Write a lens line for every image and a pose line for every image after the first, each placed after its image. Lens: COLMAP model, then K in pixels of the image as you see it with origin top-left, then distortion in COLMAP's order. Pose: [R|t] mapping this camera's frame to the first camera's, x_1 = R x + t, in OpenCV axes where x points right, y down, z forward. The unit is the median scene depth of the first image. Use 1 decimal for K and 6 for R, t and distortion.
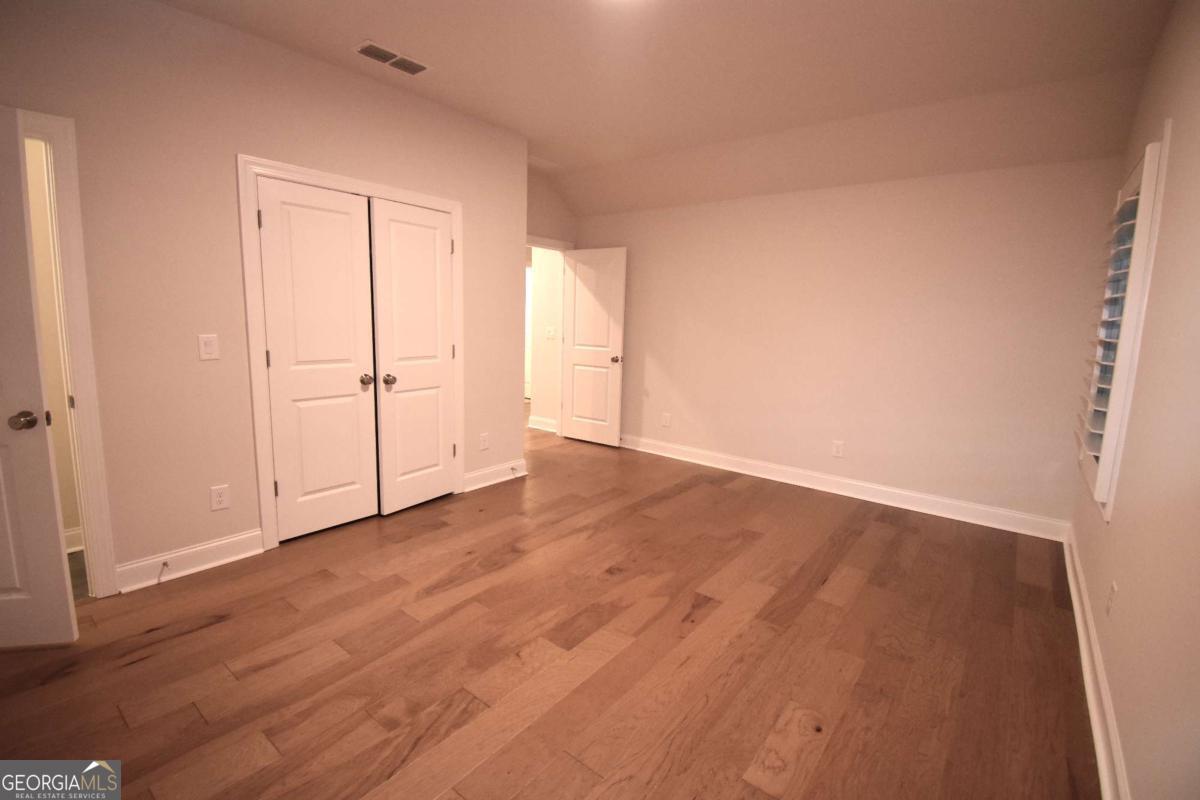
lens RADIAL K [[533.9, 0, 599.5], [0, 533.9, 392.6], [0, 0, 1]] dist [0.024181, -0.027329]
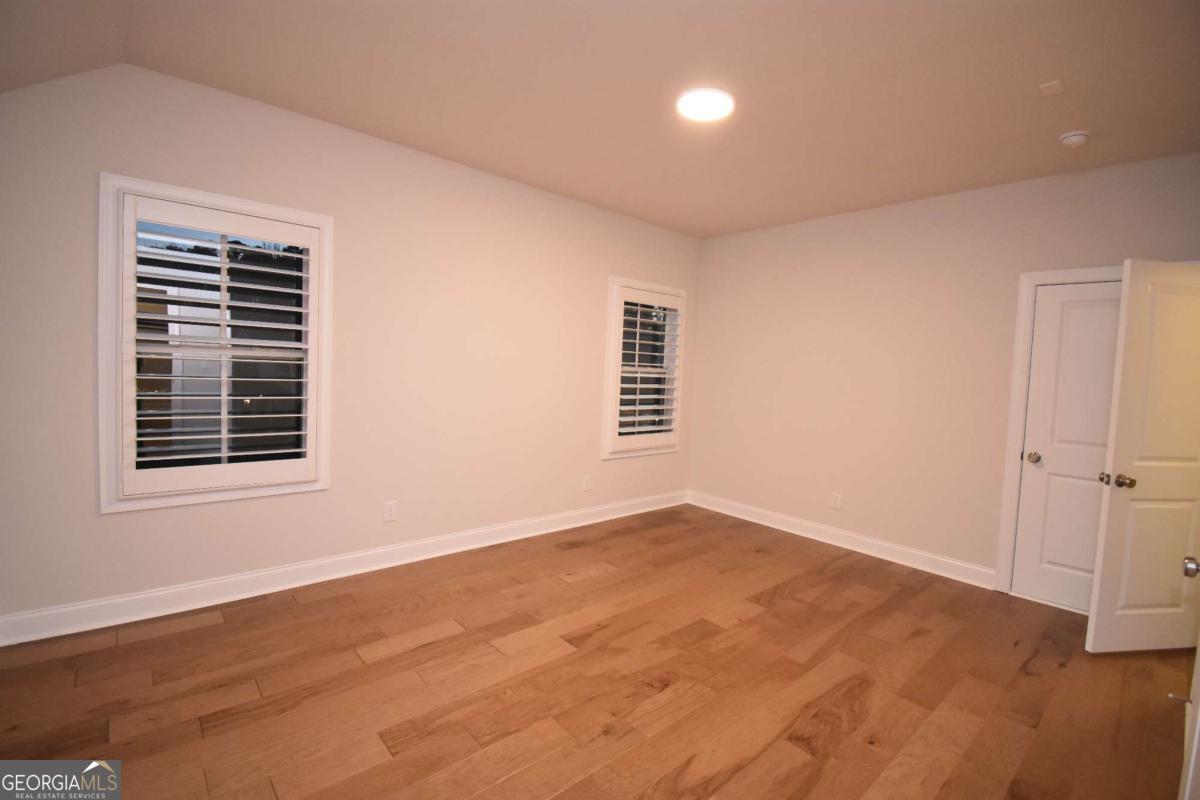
lens RADIAL K [[533.9, 0, 599.5], [0, 533.9, 392.6], [0, 0, 1]] dist [0.024181, -0.027329]
pose [[-0.981438, -0.080008, 0.174294, 0.008144], [-0.045705, 0.980213, 0.192596, -0.281781], [-0.186254, 0.181055, -0.965675, 1.910915]]
